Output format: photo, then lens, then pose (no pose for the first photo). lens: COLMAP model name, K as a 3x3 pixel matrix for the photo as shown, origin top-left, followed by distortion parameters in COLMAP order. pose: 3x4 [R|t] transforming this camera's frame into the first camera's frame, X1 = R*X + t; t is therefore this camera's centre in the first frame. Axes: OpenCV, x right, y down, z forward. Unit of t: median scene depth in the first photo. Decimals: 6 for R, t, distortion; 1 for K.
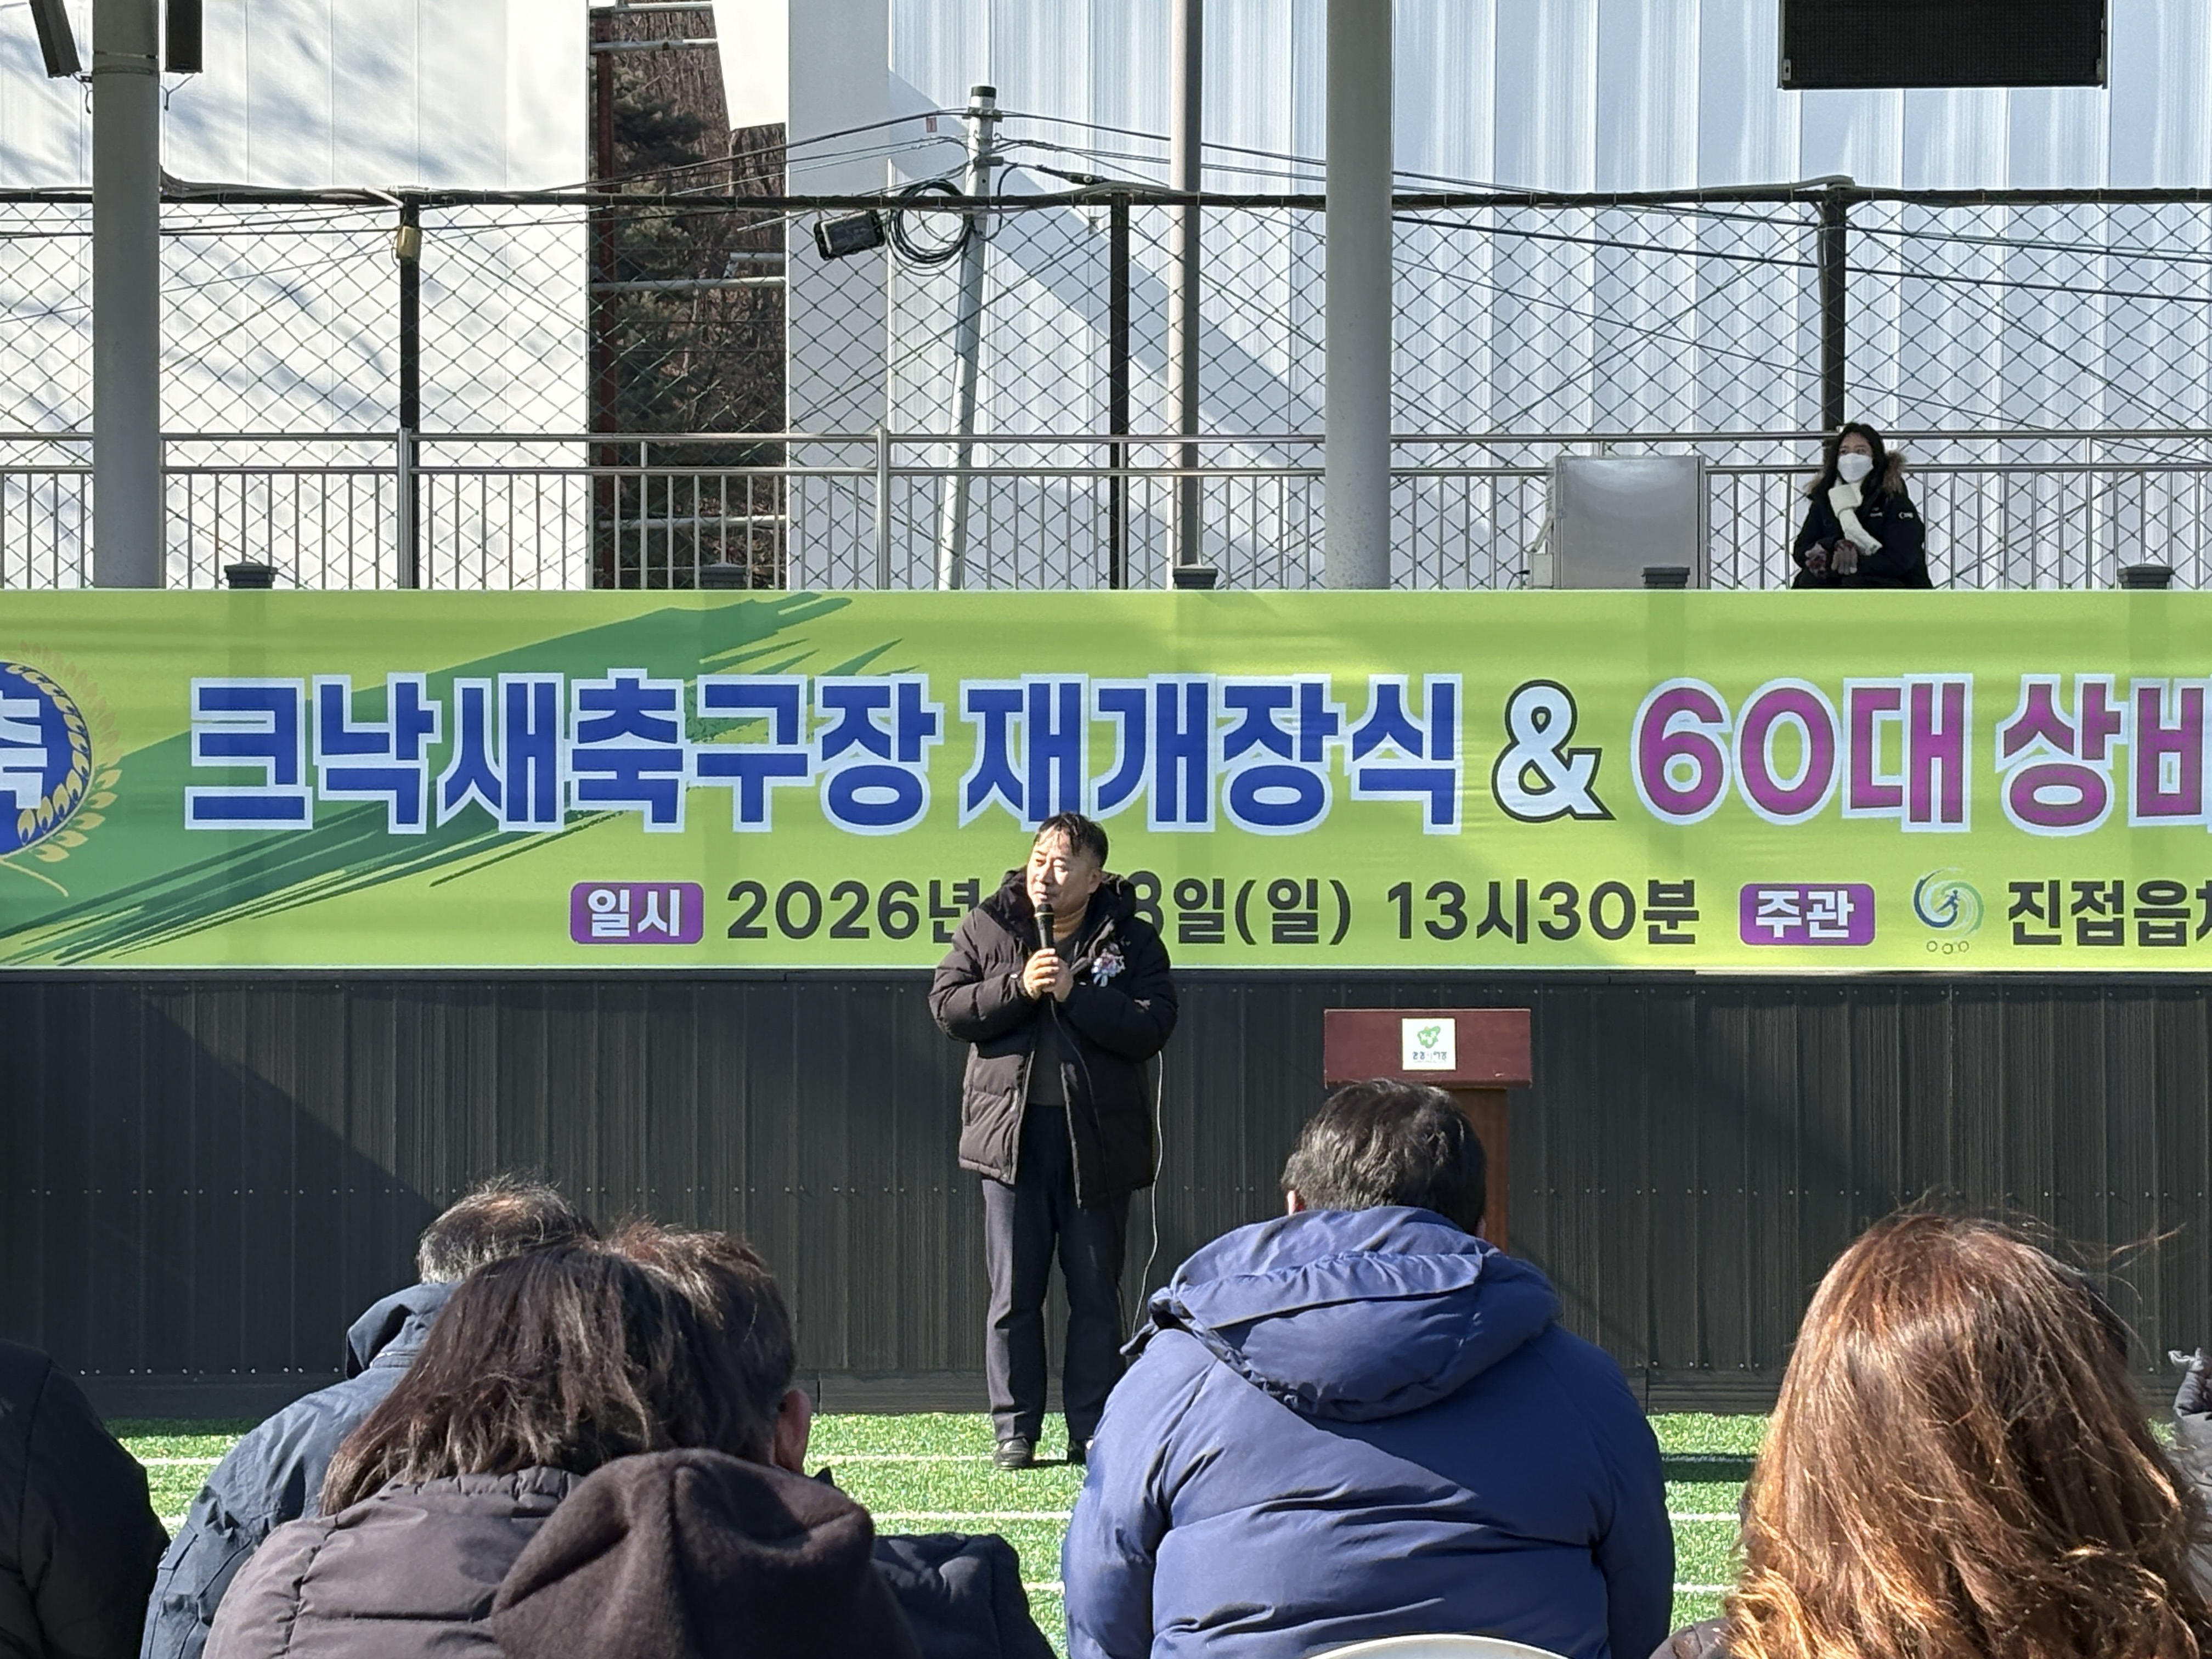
lens RADIAL K [[5420.6, 0, 1106.0], [0, 5420.6, 829.5], [0, 0, 1]] dist [0.130413, -0.242024]
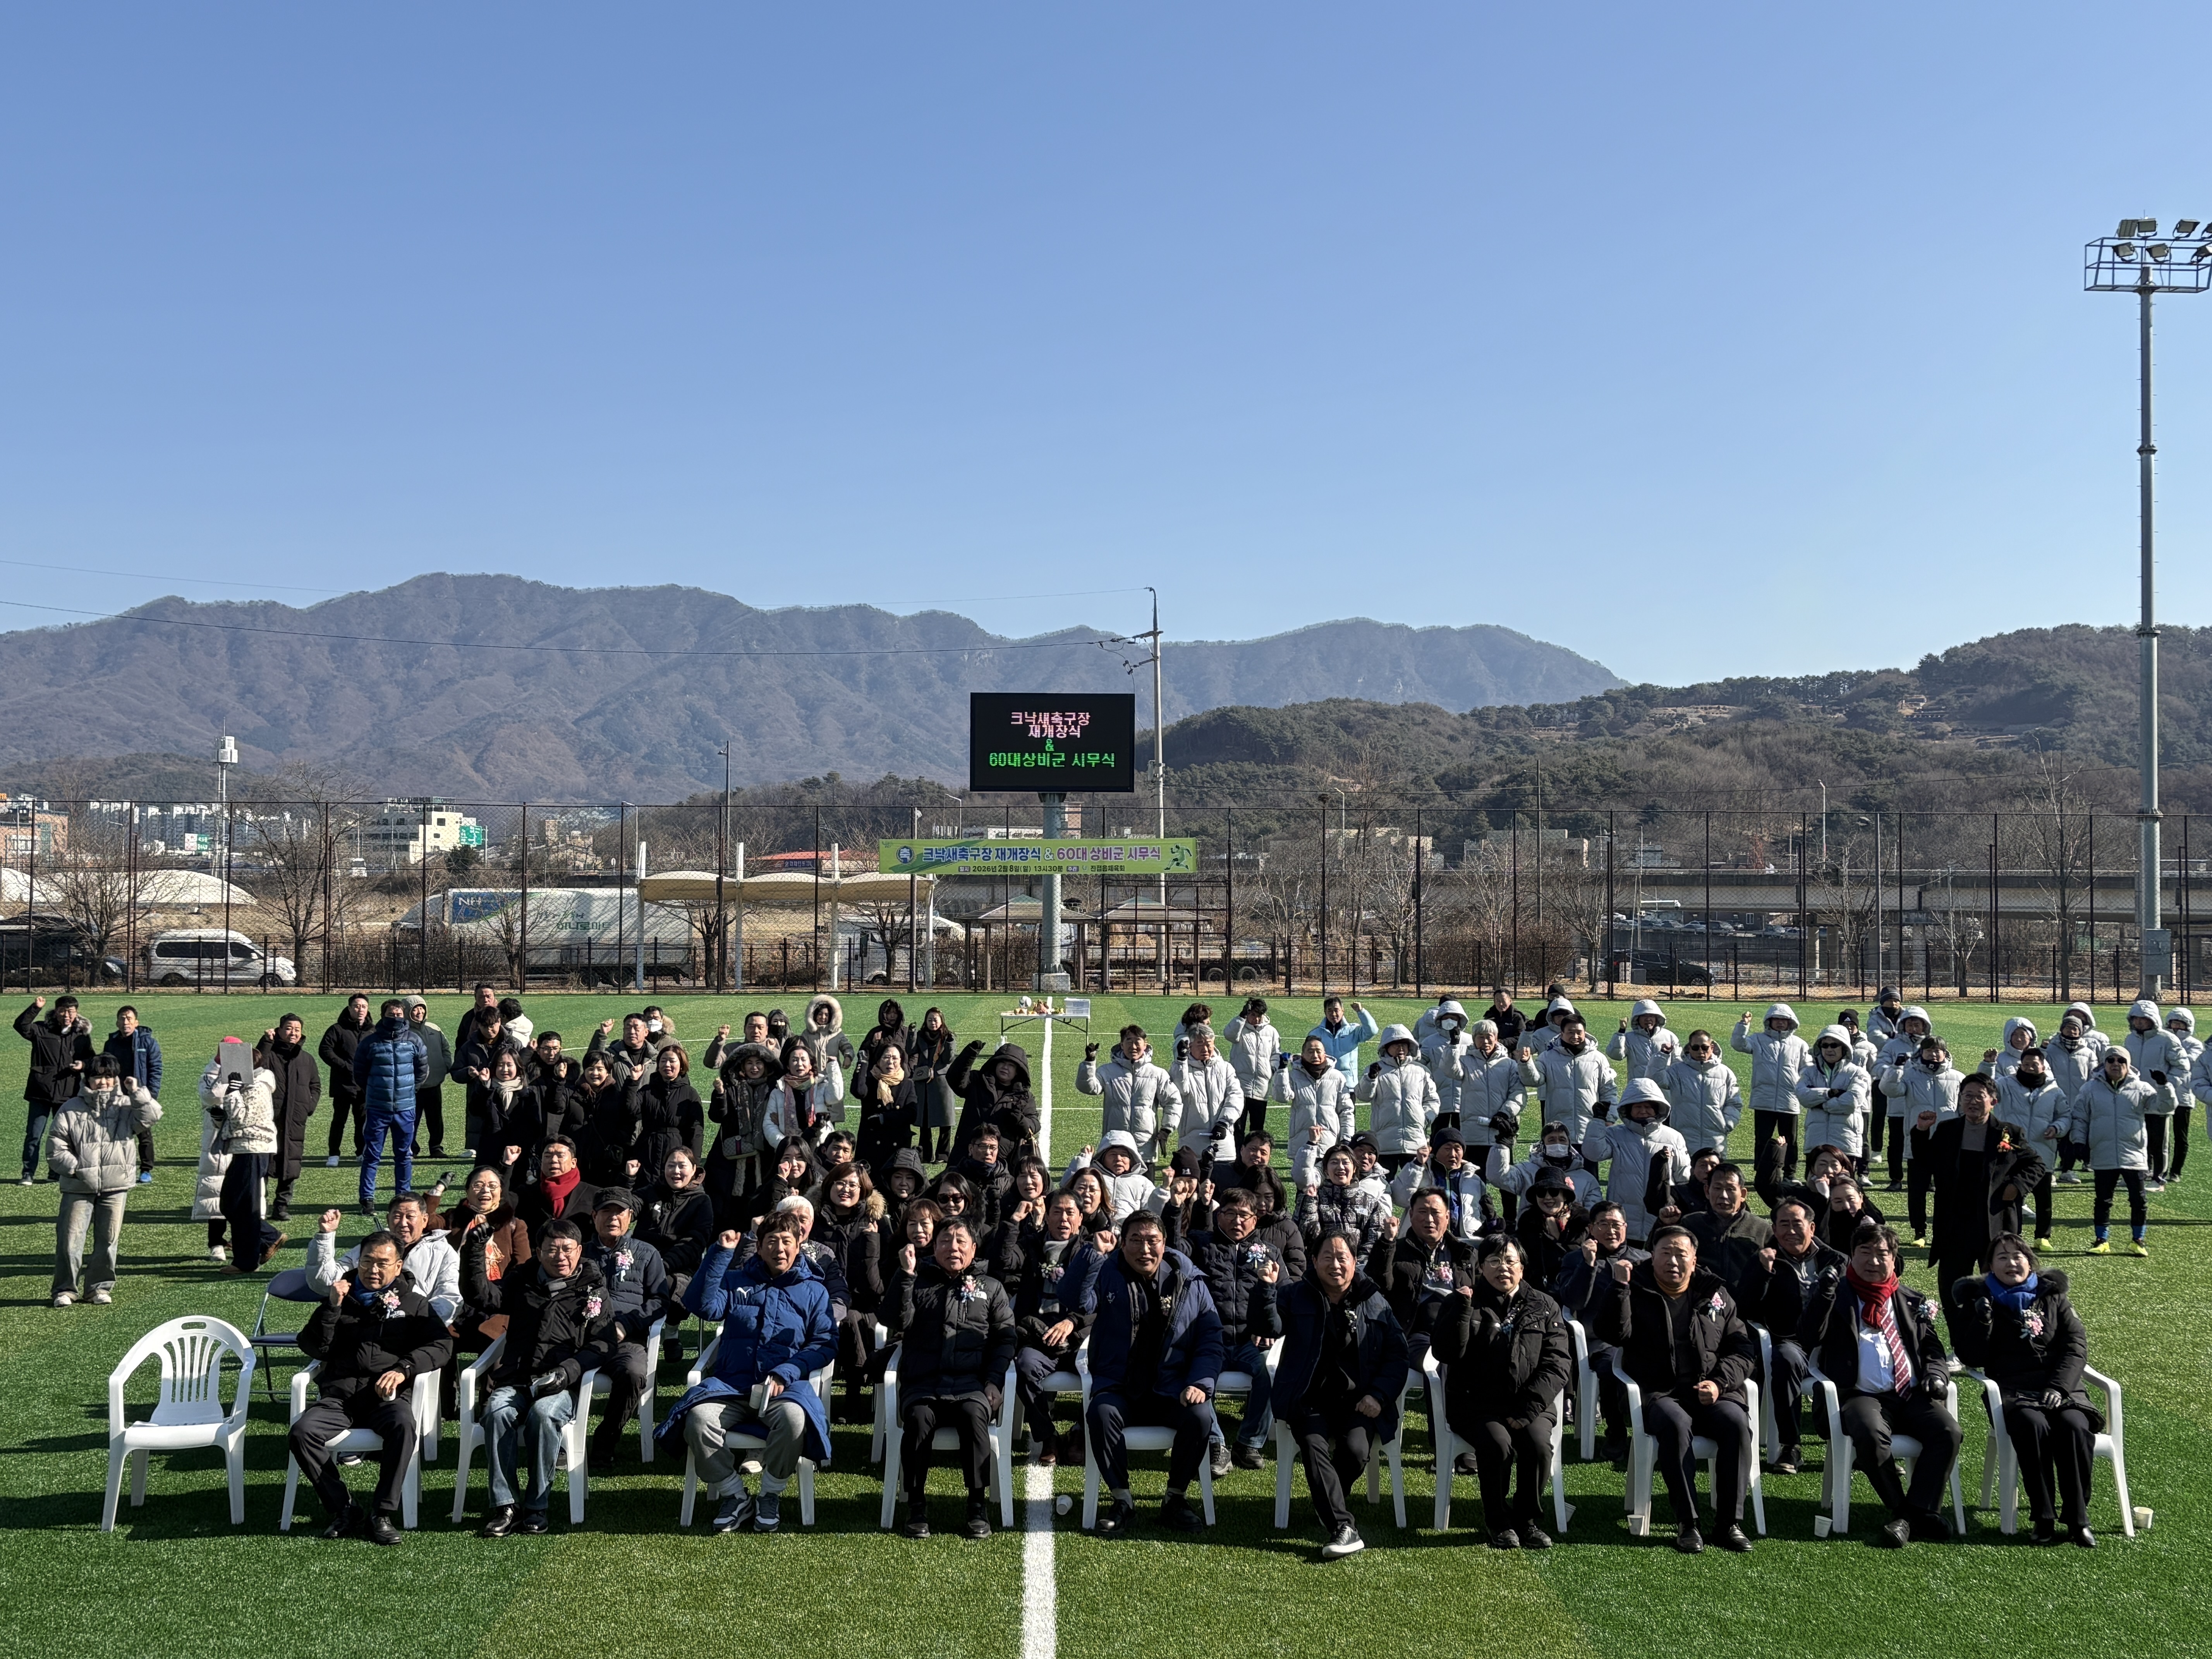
lens RADIAL K [[2420.2, 0, 1106.0], [0, 2420.2, 829.5], [0, 0, 1]] dist [0.164548, -0.021737]
pose [[0.996658, -0.002579, 0.081643, -0.198437], [0.007178, 0.998400, -0.056088, 0.208942], [-0.081368, 0.056486, 0.995082, -3.814651]]
